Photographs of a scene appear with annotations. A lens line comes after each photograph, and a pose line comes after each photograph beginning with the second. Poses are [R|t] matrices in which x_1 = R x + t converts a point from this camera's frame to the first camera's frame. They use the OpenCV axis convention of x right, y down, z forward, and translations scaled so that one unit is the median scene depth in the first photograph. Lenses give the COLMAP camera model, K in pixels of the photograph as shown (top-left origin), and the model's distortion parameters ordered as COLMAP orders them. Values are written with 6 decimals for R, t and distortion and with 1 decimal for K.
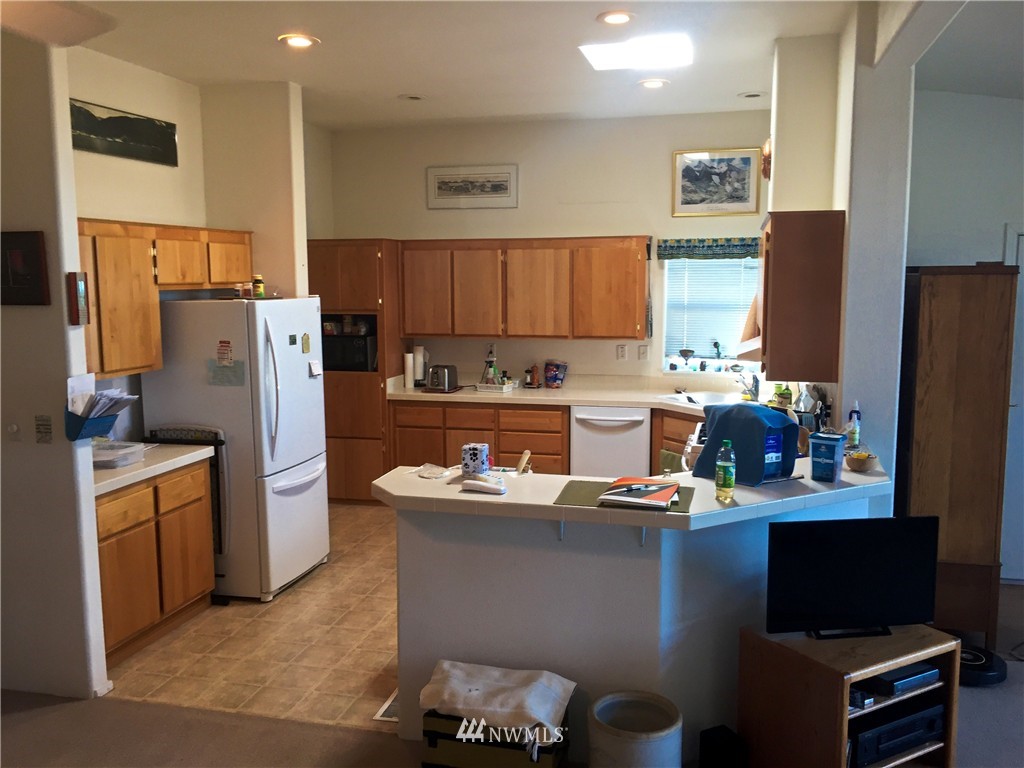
lens RADIAL K [[874.0, 0, 512.0], [0, 874.0, 384.0], [0, 0, 1]] dist [0.071425, -0.112710]
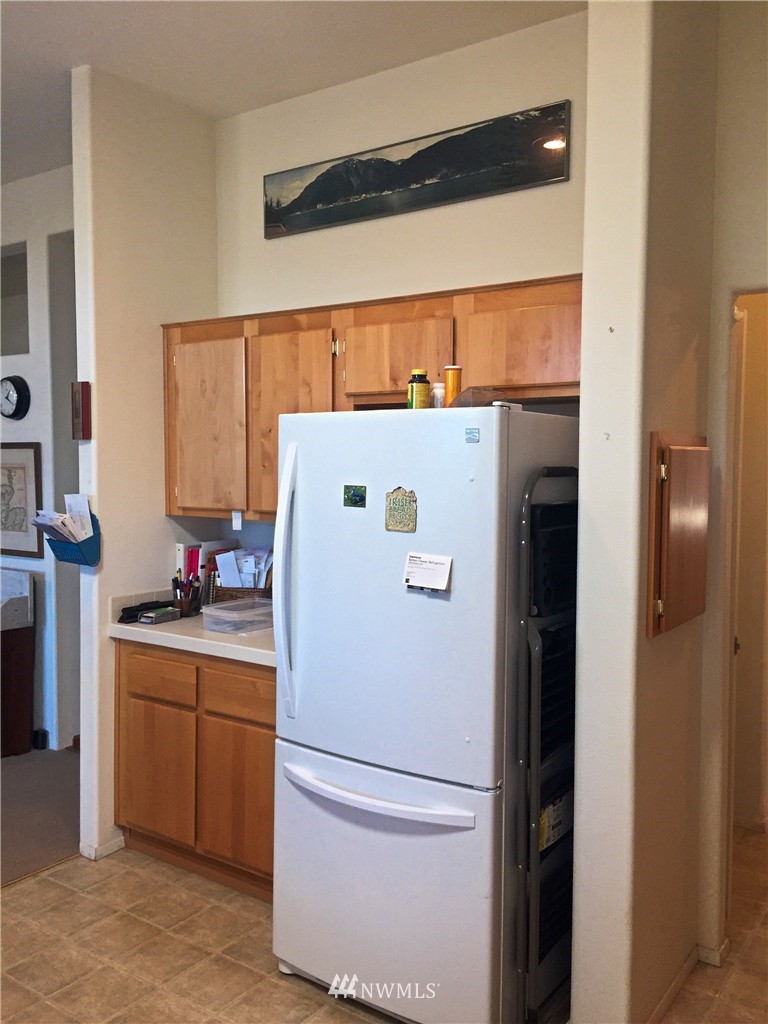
lens RADIAL K [[874.0, 0, 384.0], [0, 874.0, 508.1], [0, 0, 1]] dist [0.071425, -0.112710]
pose [[-0.346758, 0.056952, -0.936224, 0.197819], [-0.122268, 0.986893, 0.105319, -0.100051], [0.929951, 0.150990, -0.335249, 1.225726]]
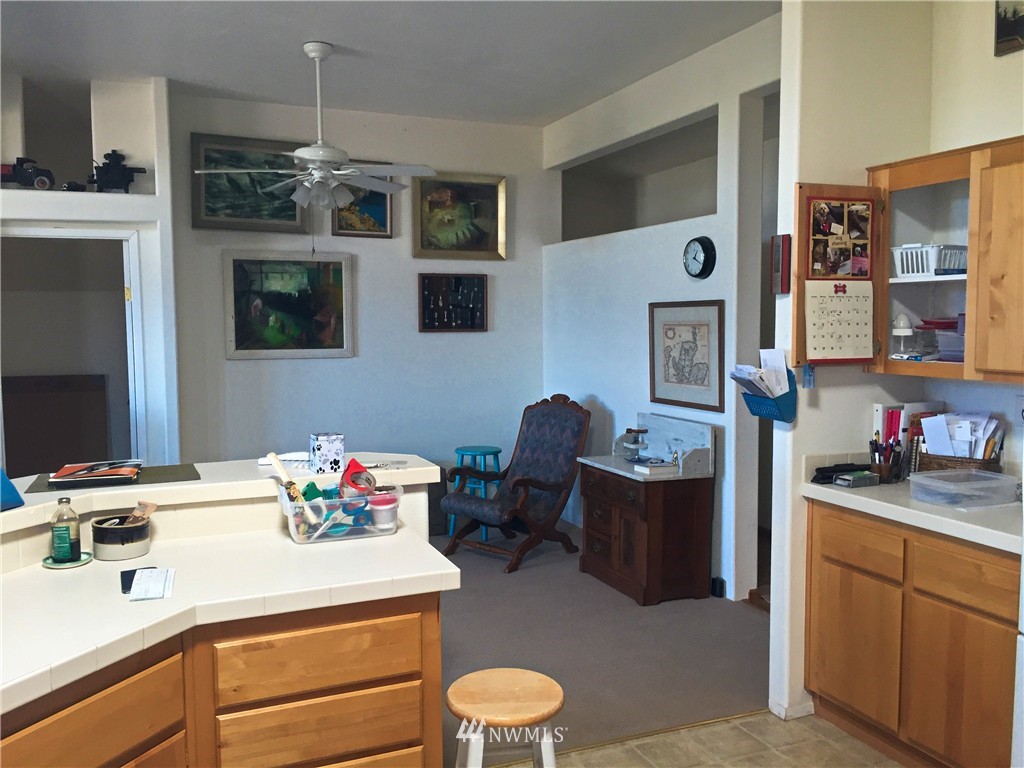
lens RADIAL K [[874.0, 0, 512.0], [0, 874.0, 384.0], [0, 0, 1]] dist [0.071425, -0.112710]
pose [[-0.801071, 0.054714, -0.596063, 0.205791], [-0.065967, 0.981678, 0.178765, -0.090386], [0.594923, 0.182524, -0.782785, 1.186131]]
